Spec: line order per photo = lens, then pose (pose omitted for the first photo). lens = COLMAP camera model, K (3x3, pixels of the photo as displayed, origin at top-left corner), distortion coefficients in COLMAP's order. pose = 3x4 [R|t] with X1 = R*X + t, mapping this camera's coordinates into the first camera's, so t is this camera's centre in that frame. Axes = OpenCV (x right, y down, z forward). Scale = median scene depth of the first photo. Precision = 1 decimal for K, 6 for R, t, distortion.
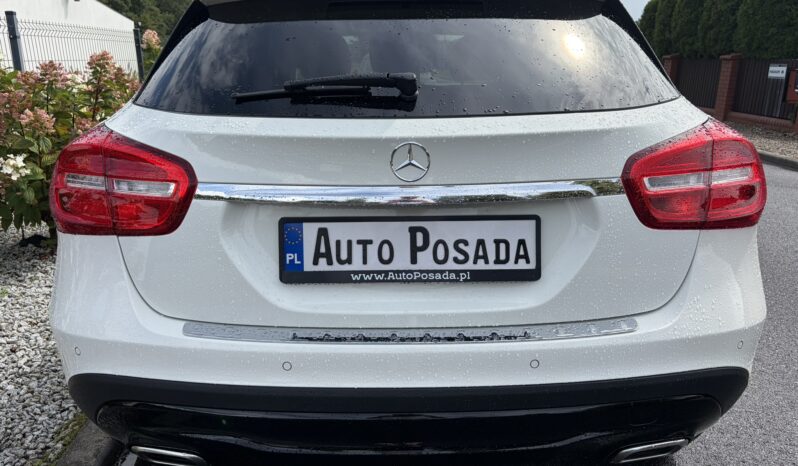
lens RADIAL K [[595.5, 0, 397.2], [0, 595.5, 234.1], [0, 0, 1]] dist [0.027678, -0.018927]
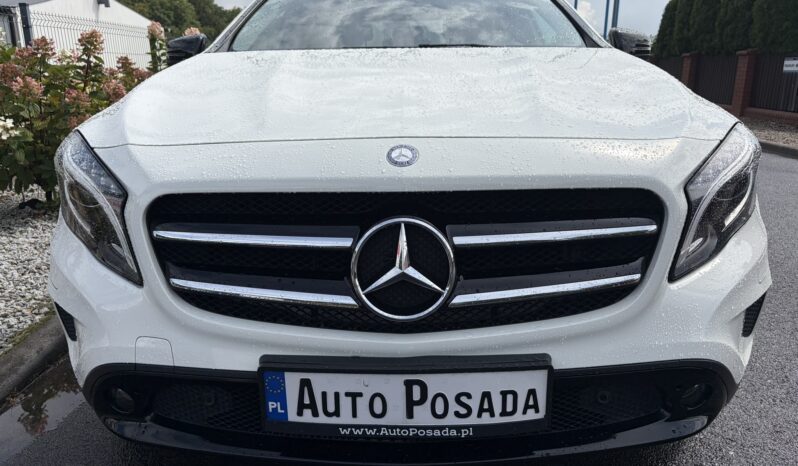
lens RADIAL K [[595.5, 0, 398.6], [0, 595.5, 230.9], [0, 0, 1]] dist [0.027678, -0.018927]
pose [[0.998545, 0.004195, -0.053758, 0.124960], [-0.005244, 0.999799, -0.019376, 0.078707], [0.053666, 0.019629, 0.998366, -0.058004]]
